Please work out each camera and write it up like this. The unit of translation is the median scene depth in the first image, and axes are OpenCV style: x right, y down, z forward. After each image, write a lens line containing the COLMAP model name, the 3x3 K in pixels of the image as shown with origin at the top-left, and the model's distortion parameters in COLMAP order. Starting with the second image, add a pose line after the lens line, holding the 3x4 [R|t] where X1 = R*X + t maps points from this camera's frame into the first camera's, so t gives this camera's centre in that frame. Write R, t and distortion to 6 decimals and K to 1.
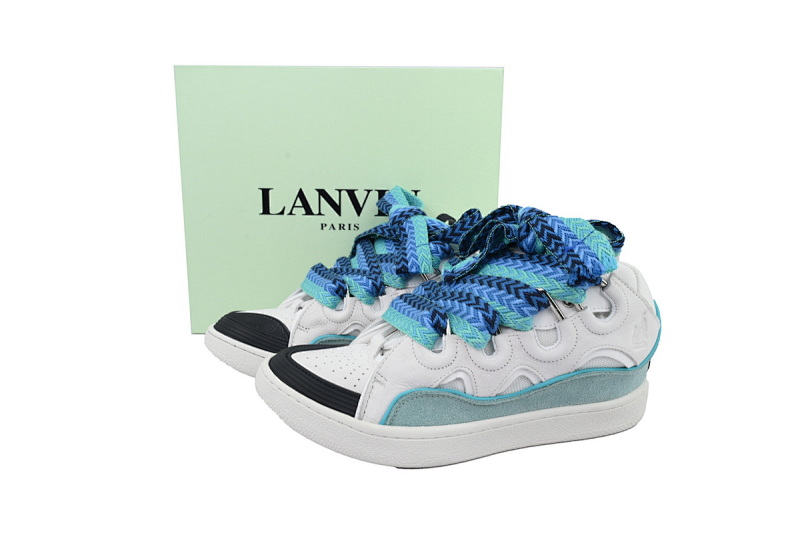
lens RADIAL K [[549.2, 0, 400.7], [0, 549.2, 271.6], [0, 0, 1]] dist [-0.028344, 0.002172]
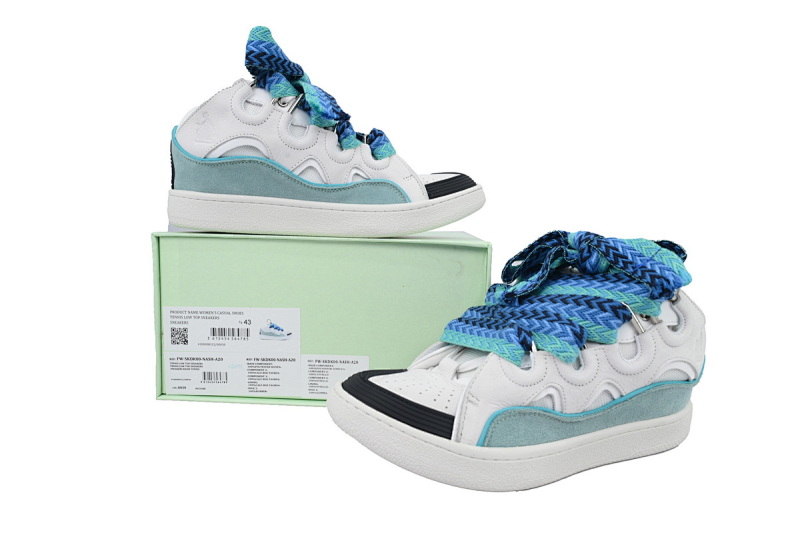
lens RADIAL K [[549.2, 0, 400.4], [0, 549.2, 262.4], [0, 0, 1]] dist [-0.028344, 0.002172]
pose [[0.985765, 0.003336, 0.168098, -0.324406], [0.017477, 0.992354, -0.122184, 0.072620], [-0.167221, 0.123382, 0.978169, 0.046101]]
